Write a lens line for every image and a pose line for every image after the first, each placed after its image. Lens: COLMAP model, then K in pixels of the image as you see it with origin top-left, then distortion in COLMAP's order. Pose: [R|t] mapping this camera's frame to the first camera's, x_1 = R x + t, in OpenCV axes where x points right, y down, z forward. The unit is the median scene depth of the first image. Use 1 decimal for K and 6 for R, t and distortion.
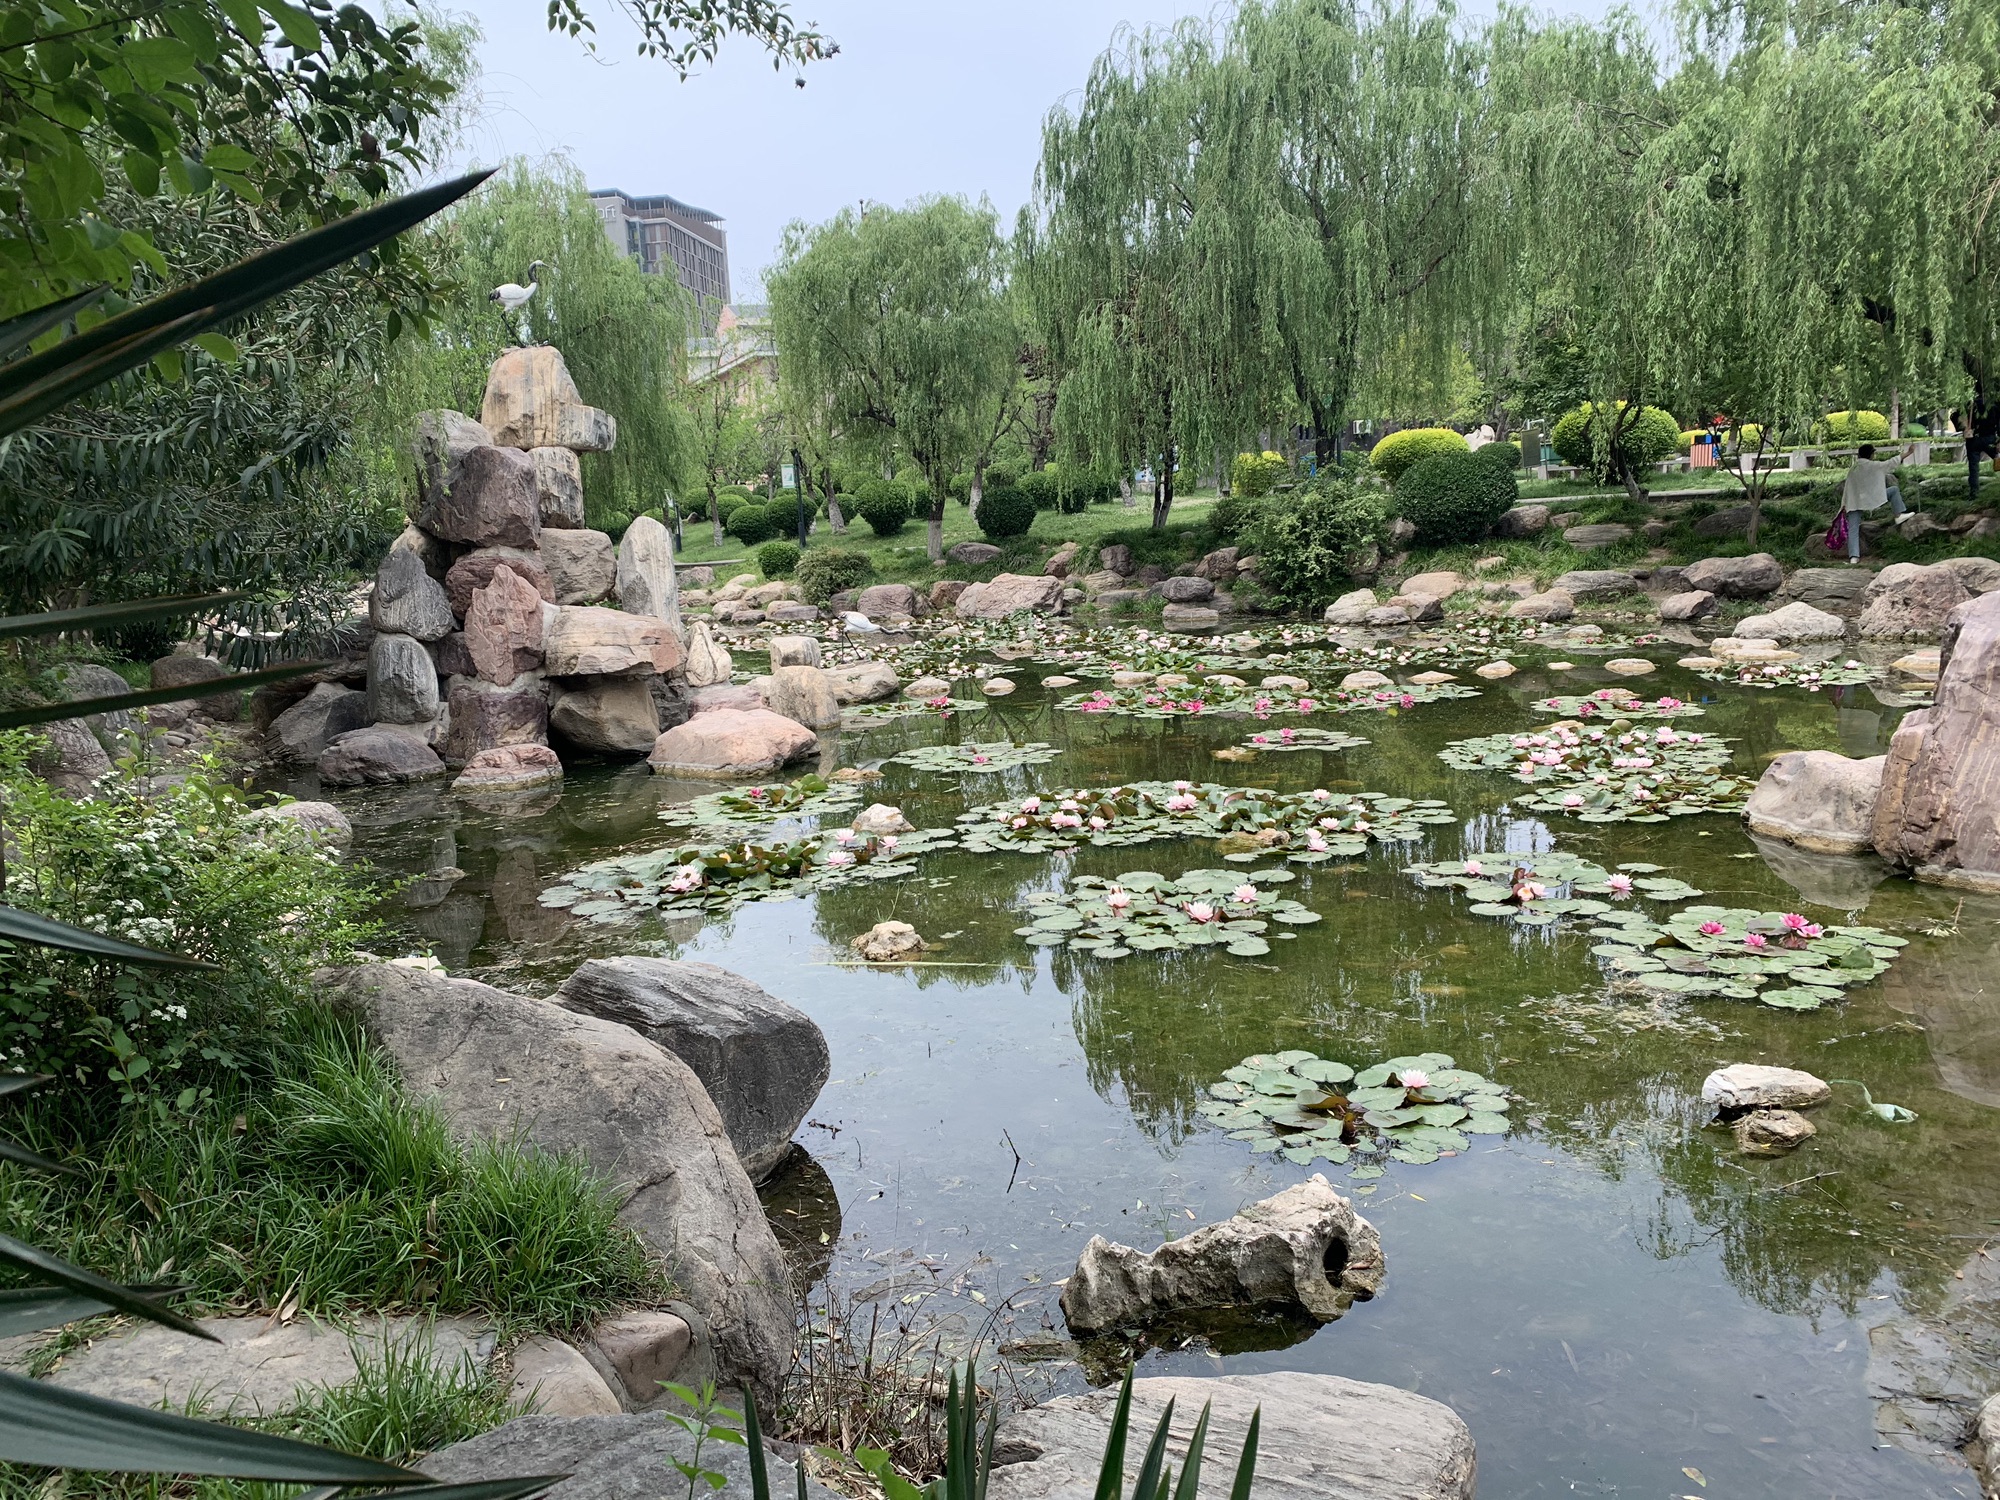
lens RADIAL K [[1549.0, 0, 999.5], [0, 1549.0, 750.0], [0, 0, 1]] dist [0.060283, -0.011123]
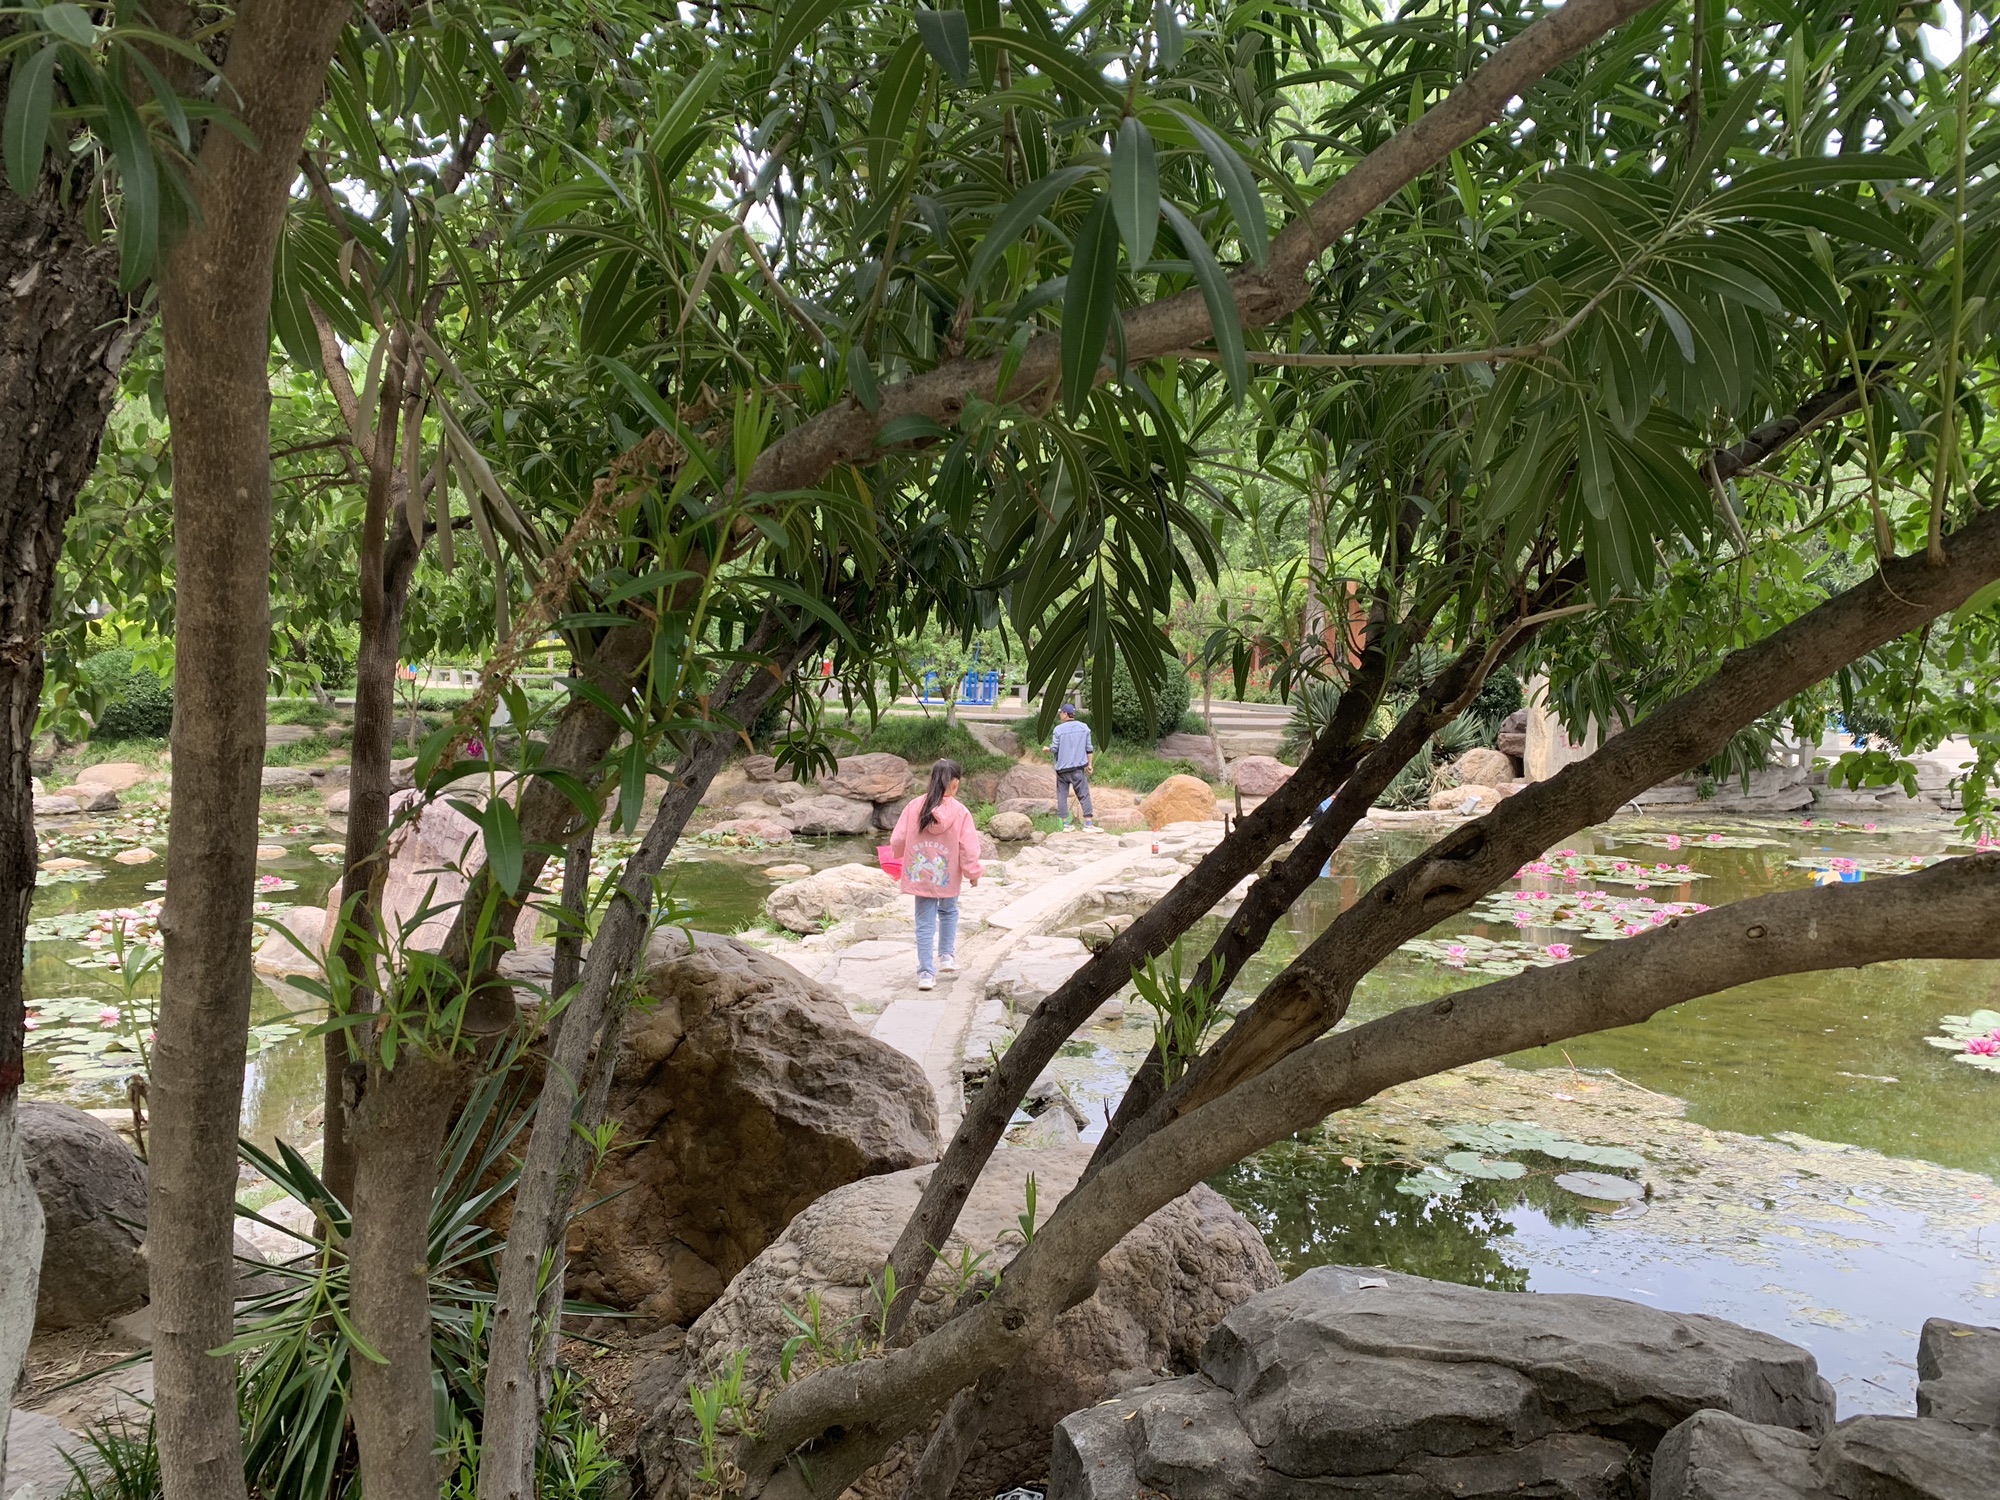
lens RADIAL K [[1549.0, 0, 1001.5], [0, 1549.0, 752.8], [0, 0, 1]] dist [0.060283, -0.011123]
pose [[0.740371, 0.038447, 0.671098, 0.022762], [0.045206, 0.993255, -0.106775, 0.015108], [-0.670676, 0.109390, 0.733639, -0.144551]]
